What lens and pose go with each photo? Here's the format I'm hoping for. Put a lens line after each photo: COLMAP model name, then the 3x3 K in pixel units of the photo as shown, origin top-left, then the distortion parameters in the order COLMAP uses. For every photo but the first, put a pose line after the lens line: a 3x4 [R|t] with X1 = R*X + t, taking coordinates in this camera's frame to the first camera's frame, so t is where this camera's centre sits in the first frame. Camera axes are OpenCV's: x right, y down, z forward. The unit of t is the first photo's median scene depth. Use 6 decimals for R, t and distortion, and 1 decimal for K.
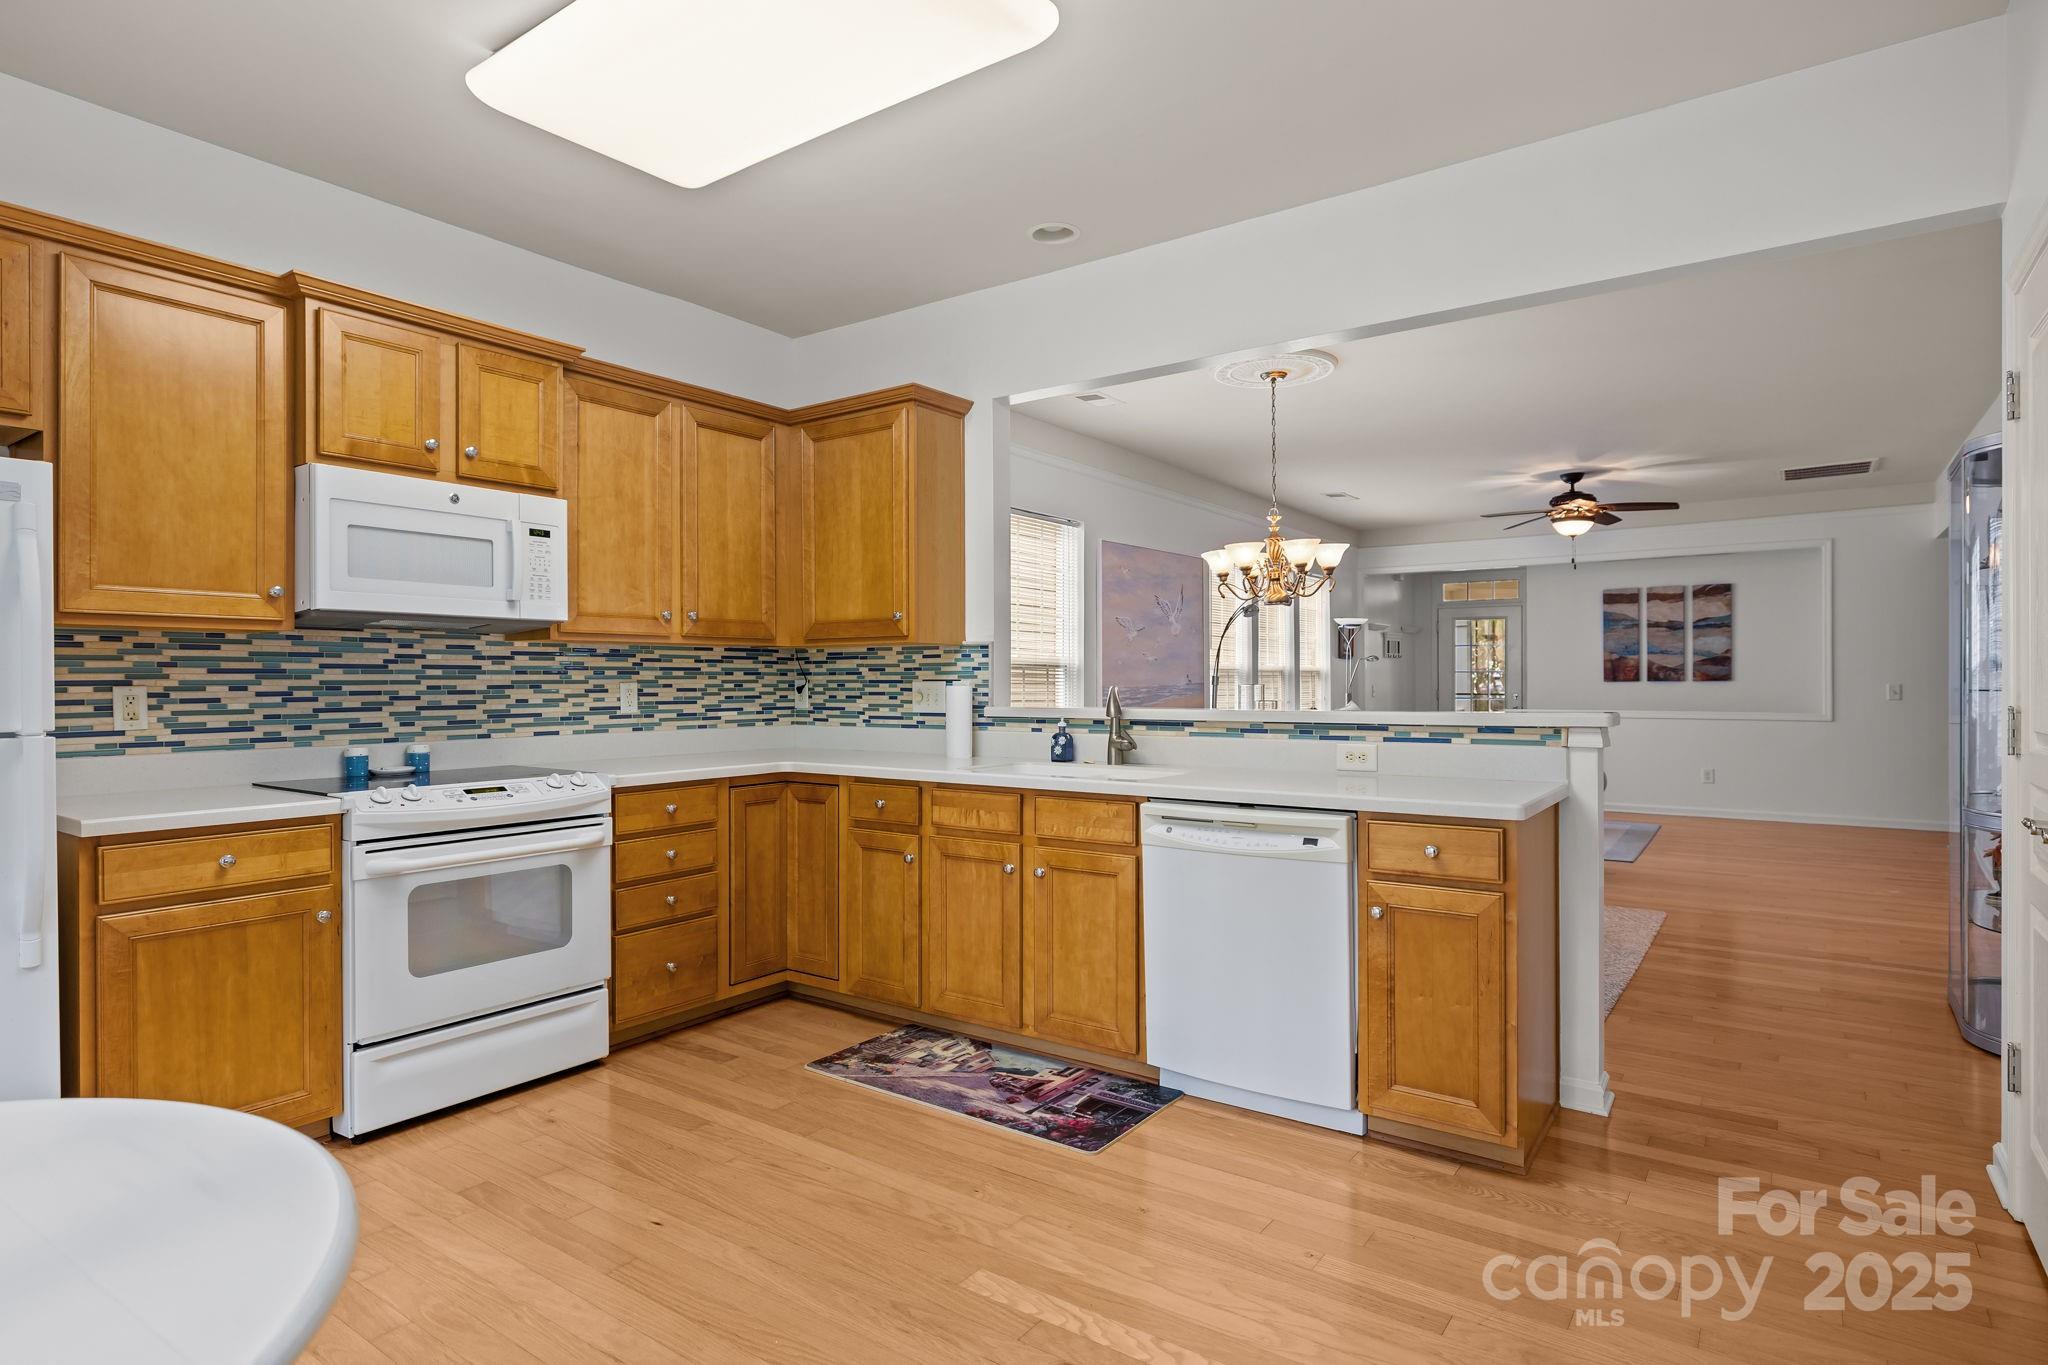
lens RADIAL K [[1091.7, 0, 1001.9], [0, 1091.7, 692.5], [0, 0, 1]] dist [-0.003169, -0.000421]
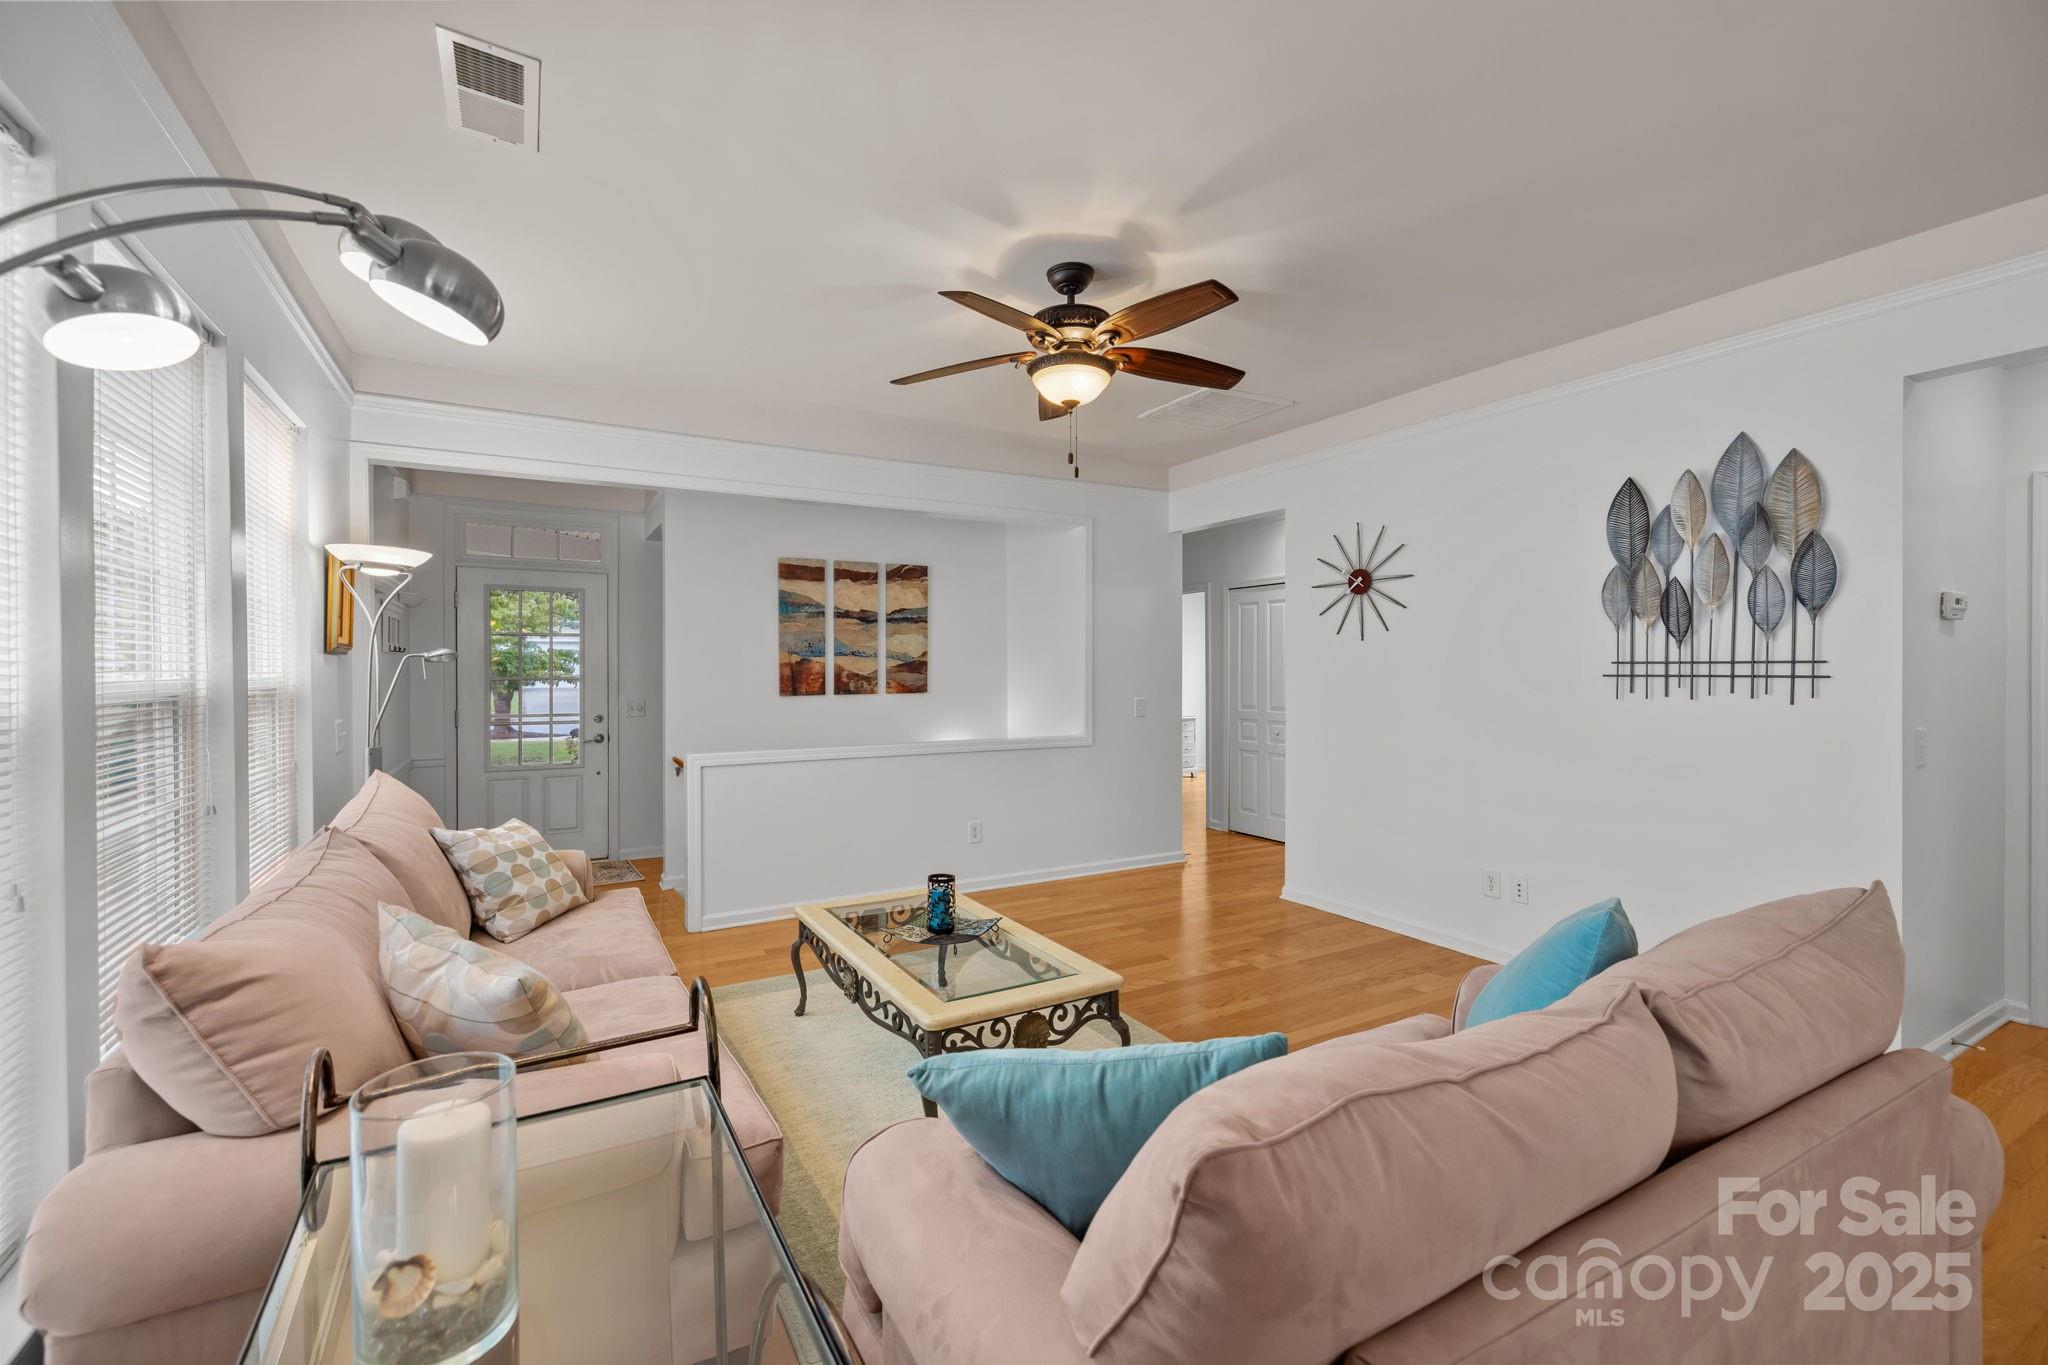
lens RADIAL K [[862.4, 0, 1003.9], [0, 862.4, 672.3], [0, 0, 1]] dist [-0.001830, -0.000132]
pose [[0.412561, -0.000433, 0.910930, 0.329542], [0.009685, 0.999945, -0.003911, -0.052490], [-0.910878, 0.010436, 0.412543, 1.646134]]
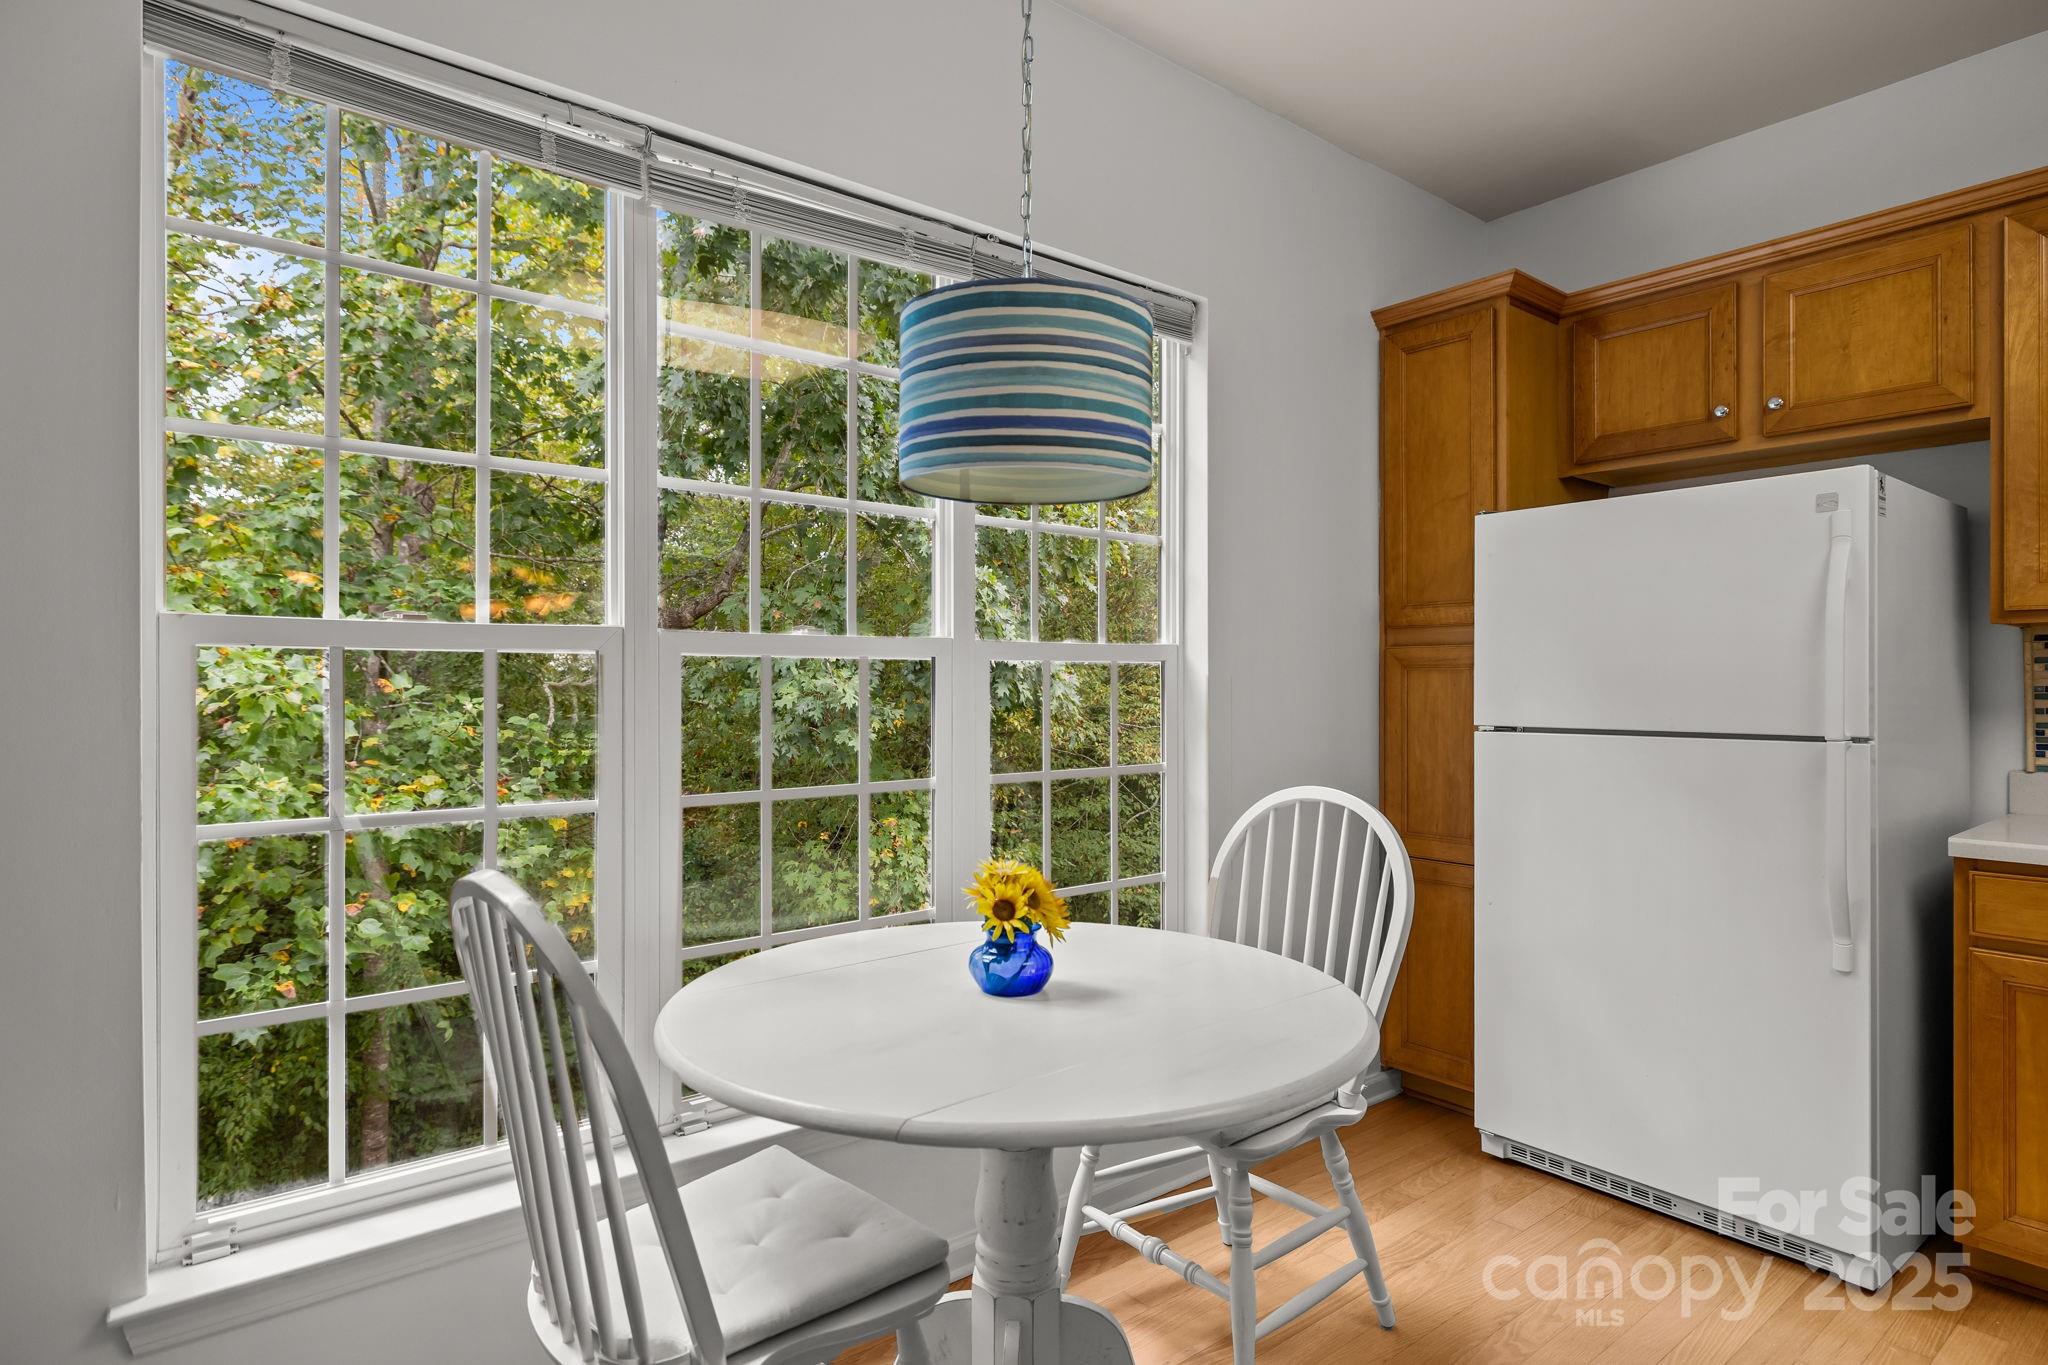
lens RADIAL K [[1091.7, 0, 1001.9], [0, 1091.7, 692.5], [0, 0, 1]] dist [-0.003169, -0.000421]
pose [[-0.271522, 0.008553, -0.962394, 0.152106], [-0.009248, 0.999891, 0.011495, -0.005247], [0.962388, 0.012022, -0.271414, 0.277522]]
